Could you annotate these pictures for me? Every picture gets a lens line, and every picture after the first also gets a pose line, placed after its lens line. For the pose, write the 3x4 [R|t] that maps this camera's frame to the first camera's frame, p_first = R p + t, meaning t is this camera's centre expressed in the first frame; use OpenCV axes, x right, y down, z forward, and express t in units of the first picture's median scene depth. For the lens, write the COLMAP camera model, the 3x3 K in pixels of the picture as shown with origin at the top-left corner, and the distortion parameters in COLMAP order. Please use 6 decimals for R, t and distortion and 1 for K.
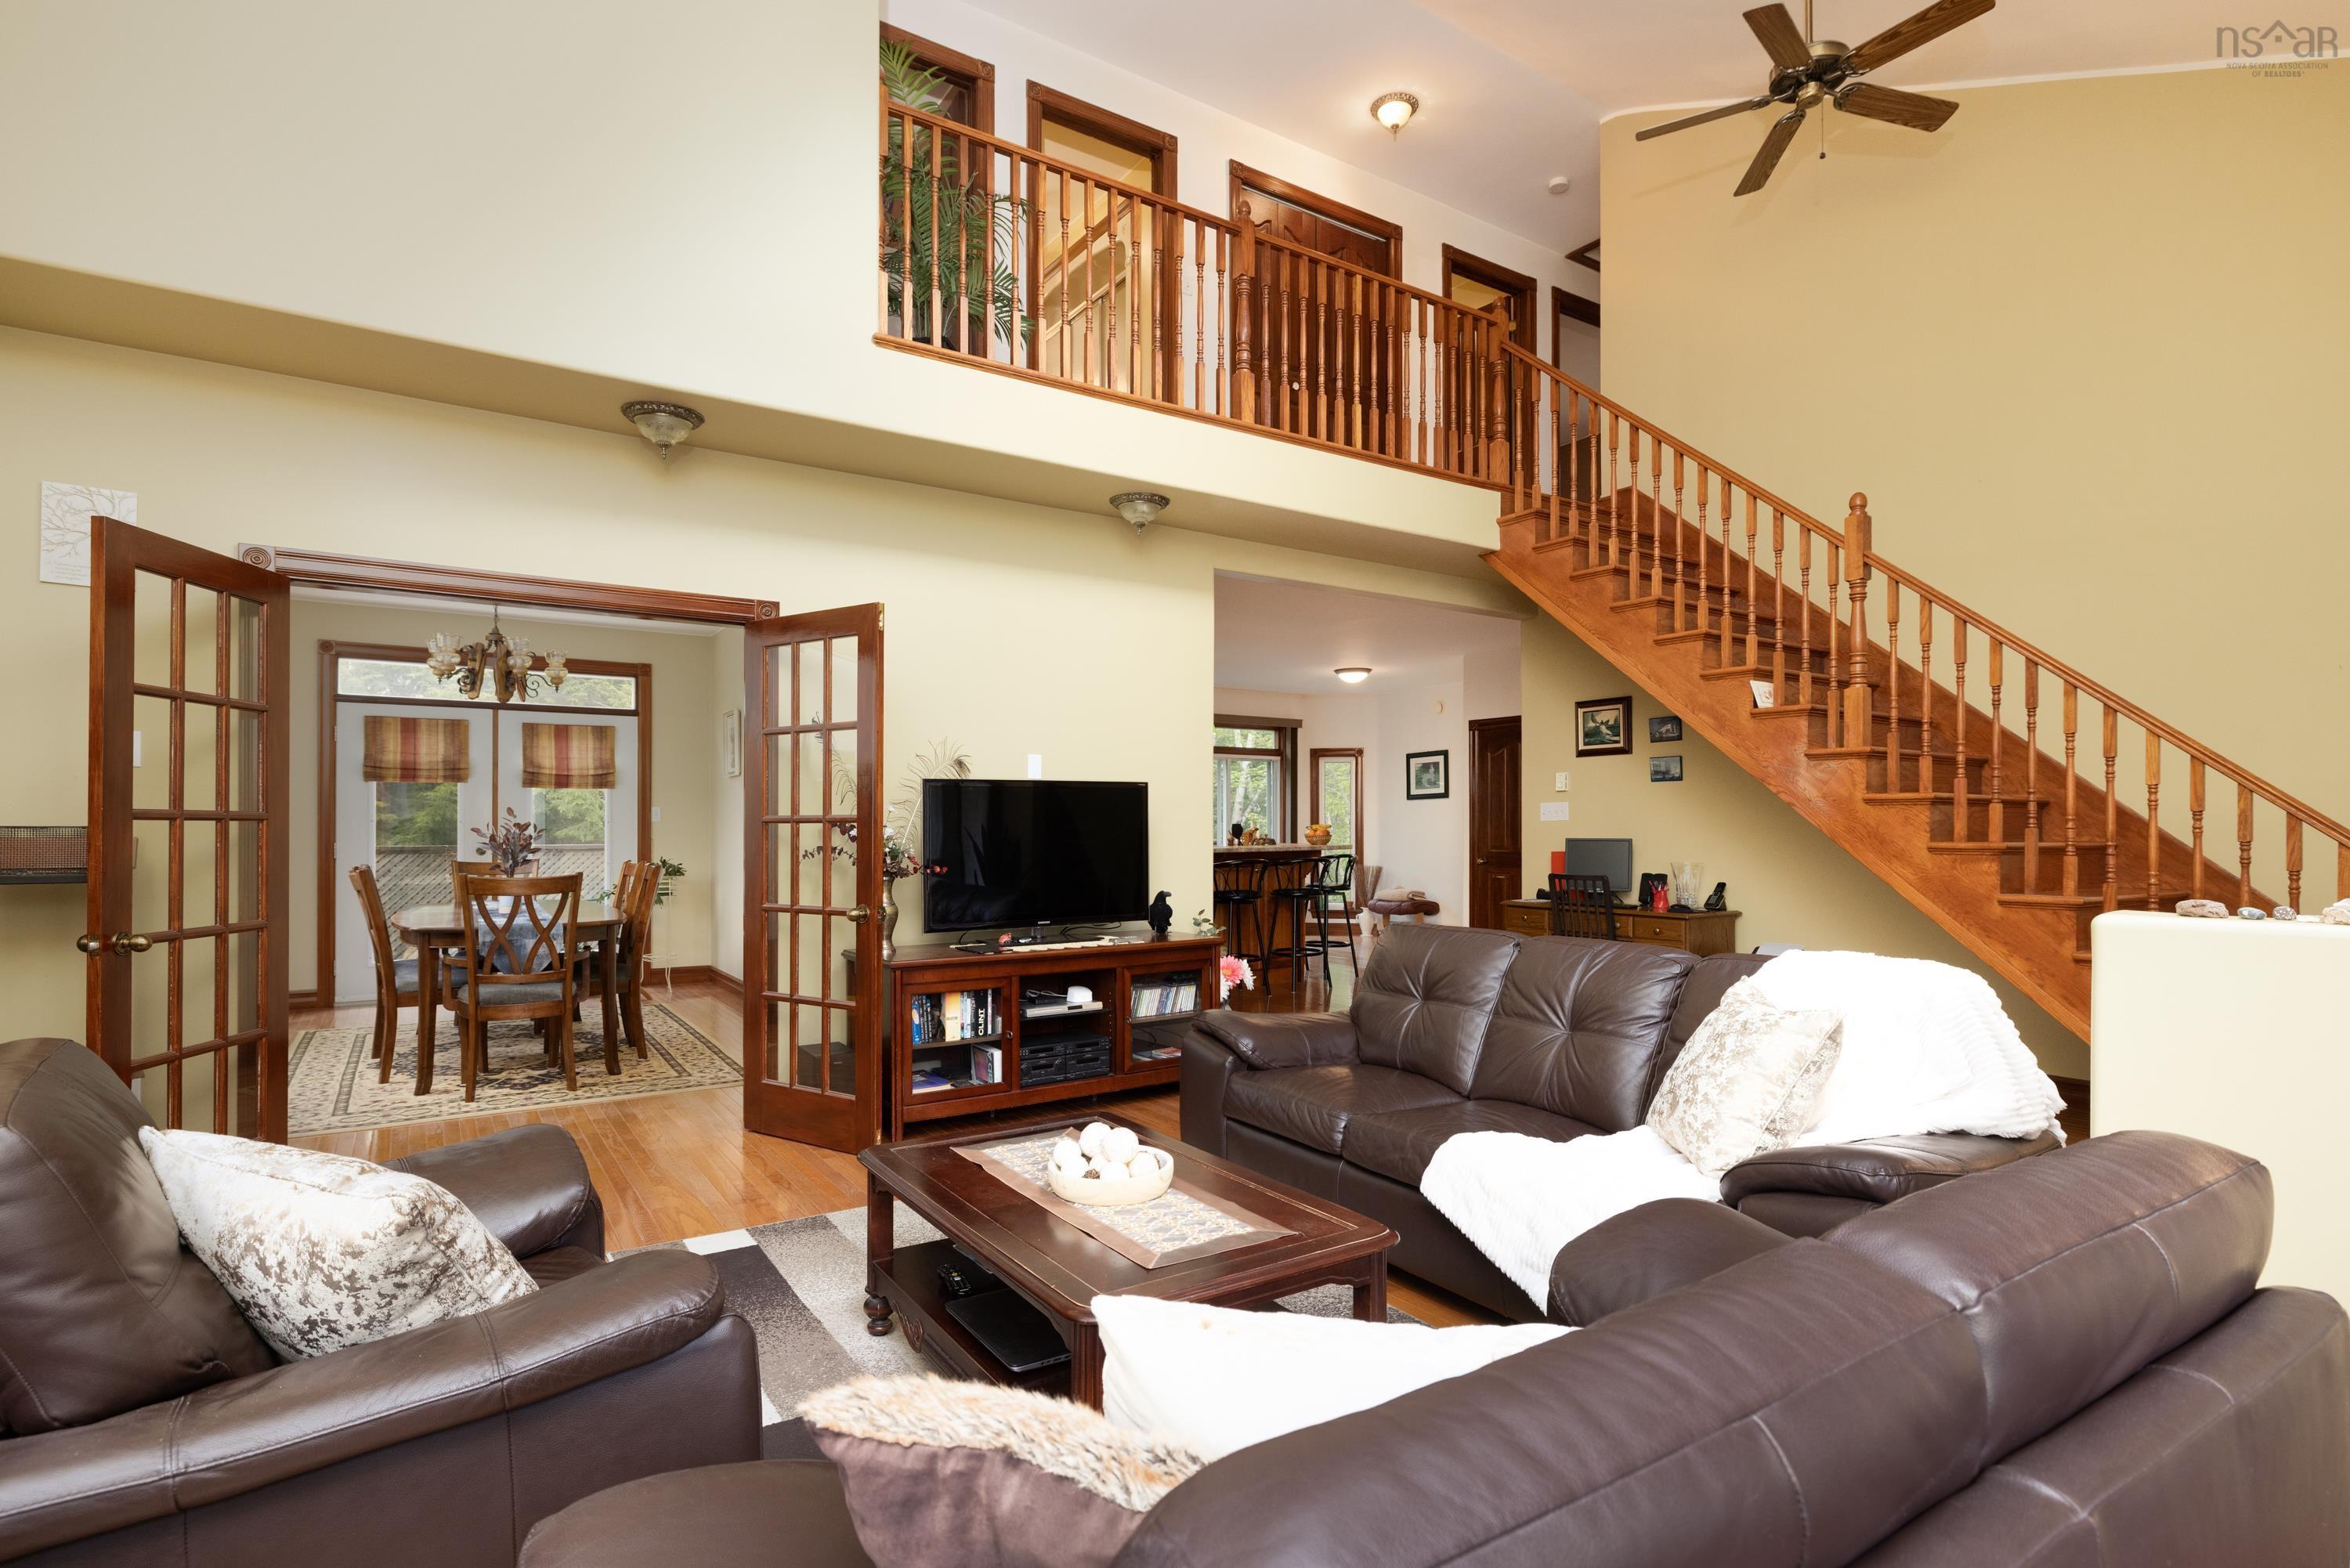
lens RADIAL K [[1148.2, 0, 1171.5], [0, 1148.2, 813.9], [0, 0, 1]] dist [-0.000808, -0.000537]
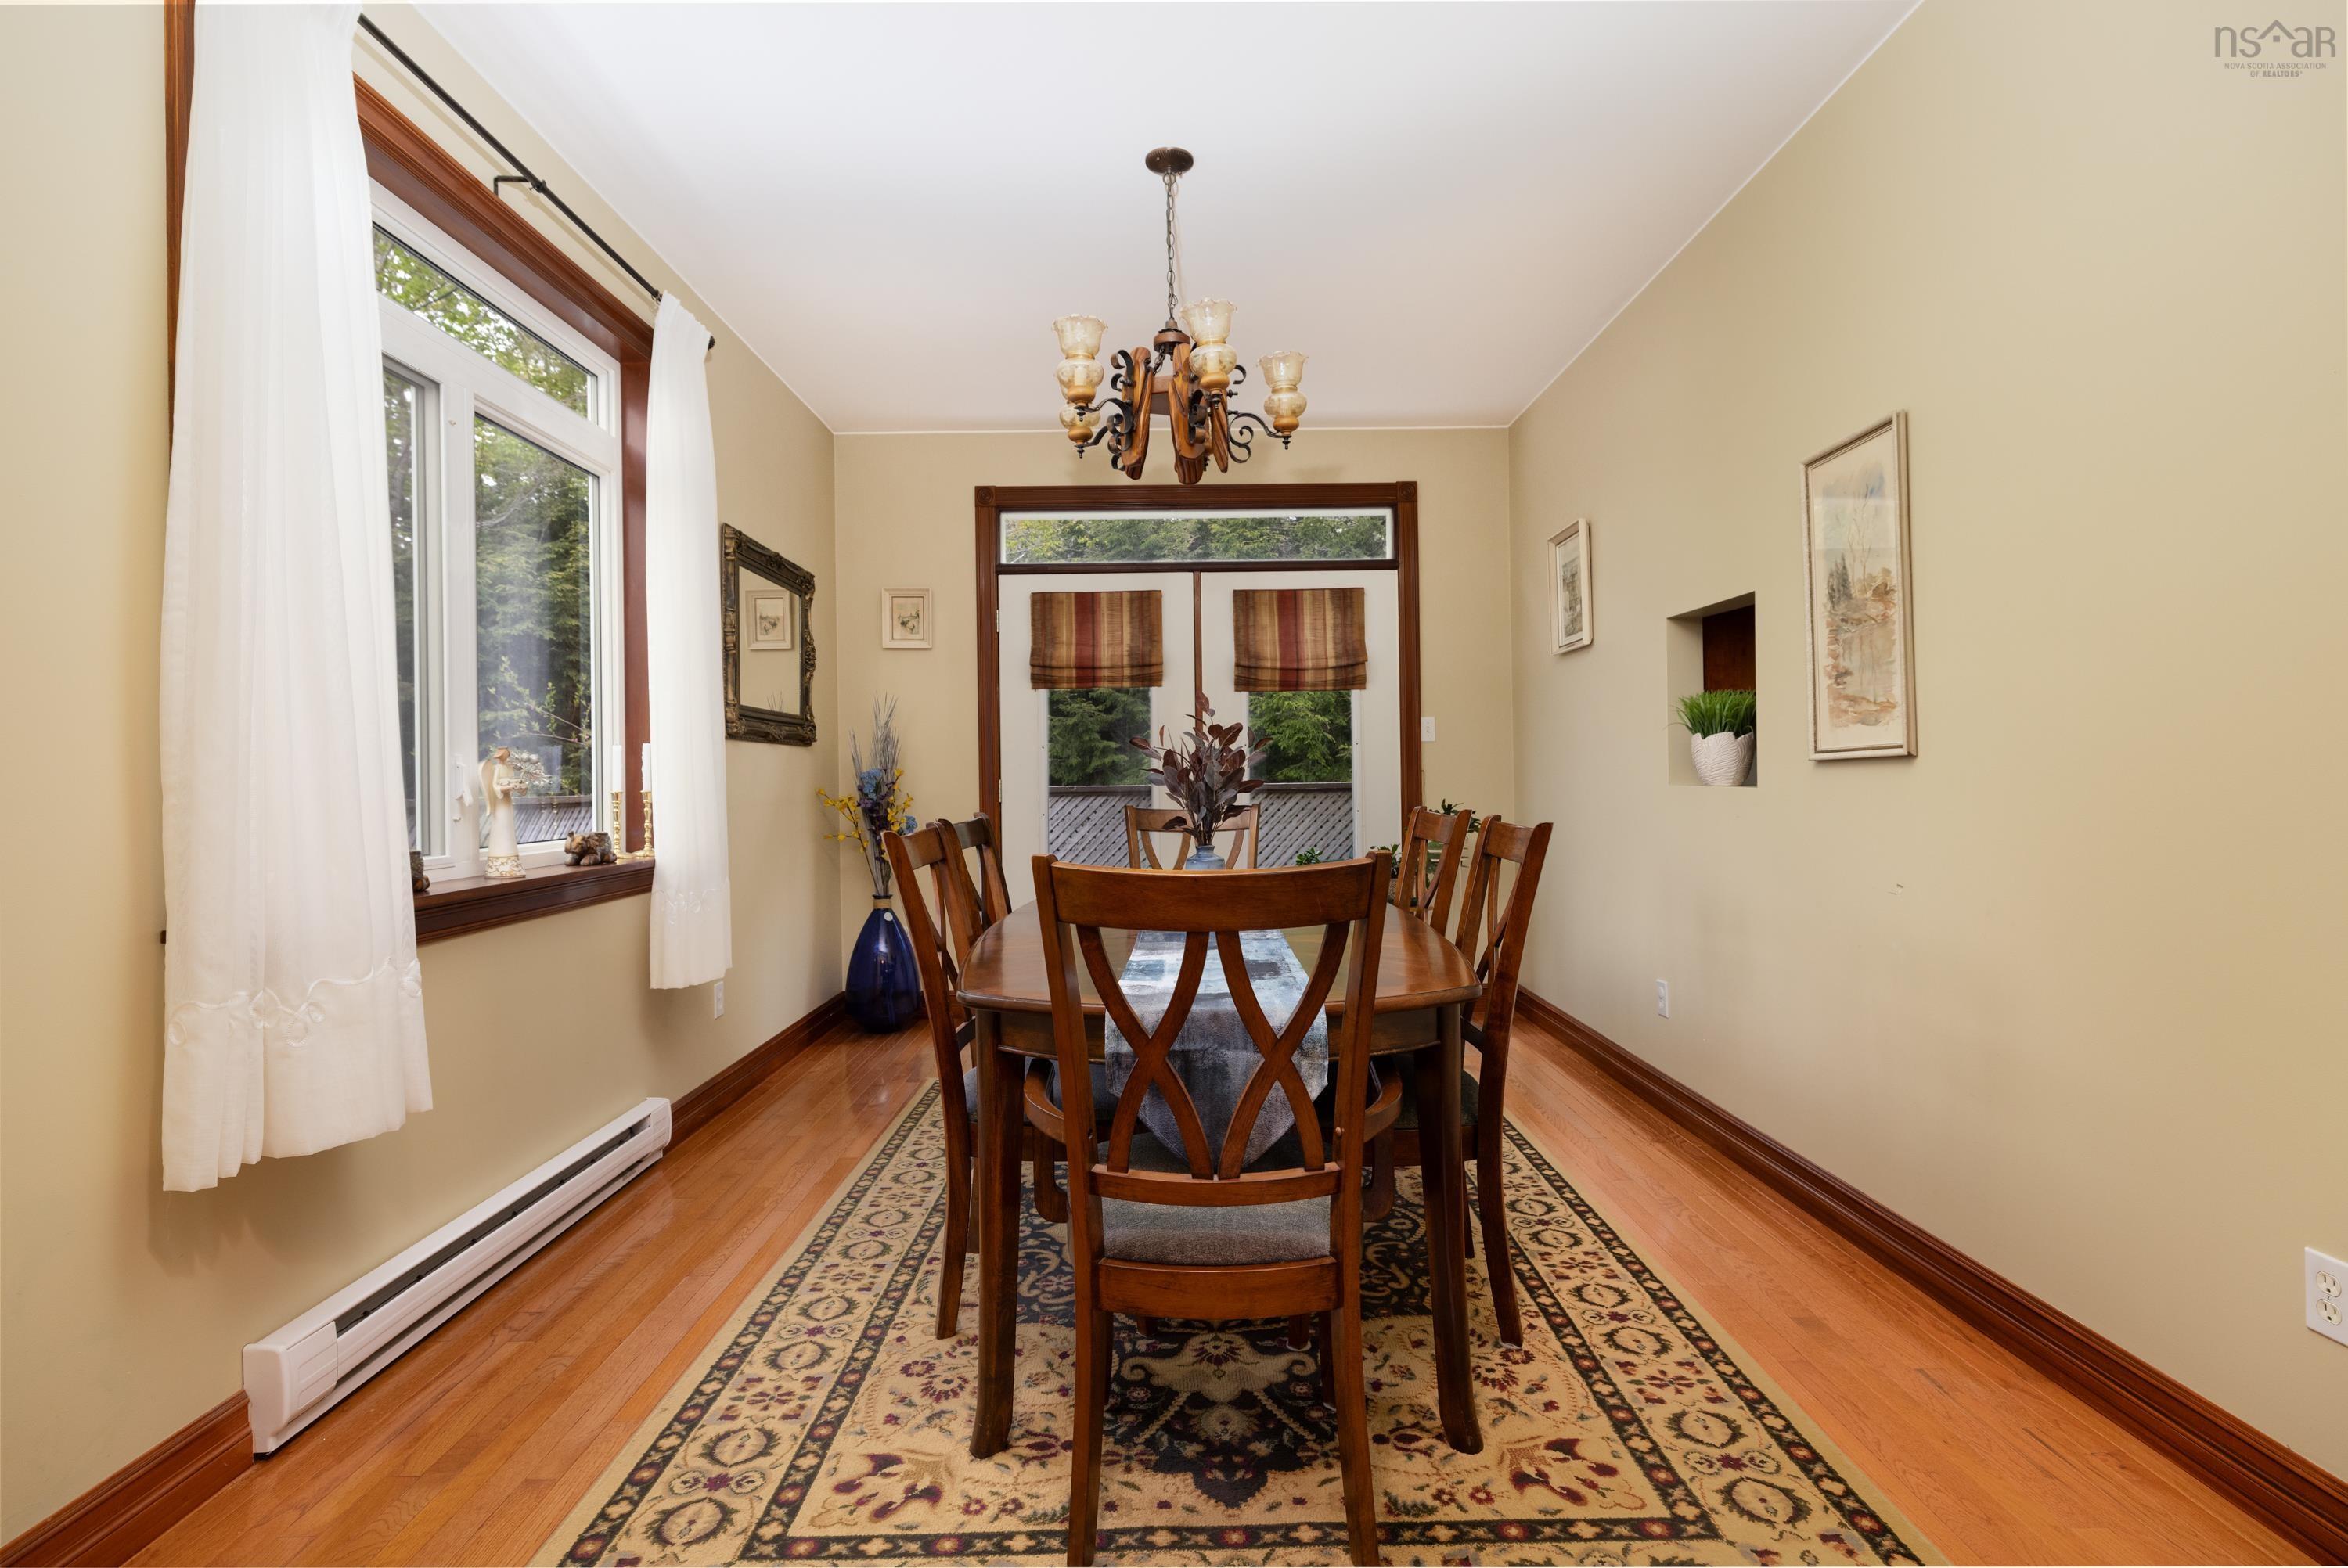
lens RADIAL K [[1190.5, 0, 1195.1], [0, 1190.5, 842.5], [0, 0, 1]] dist [0.001627, -0.001070]
pose [[0.847885, 0.019459, -0.529822, -0.244790], [0.019613, 0.997491, 0.068022, 0.016561], [0.529817, -0.068066, 0.845376, 0.445705]]
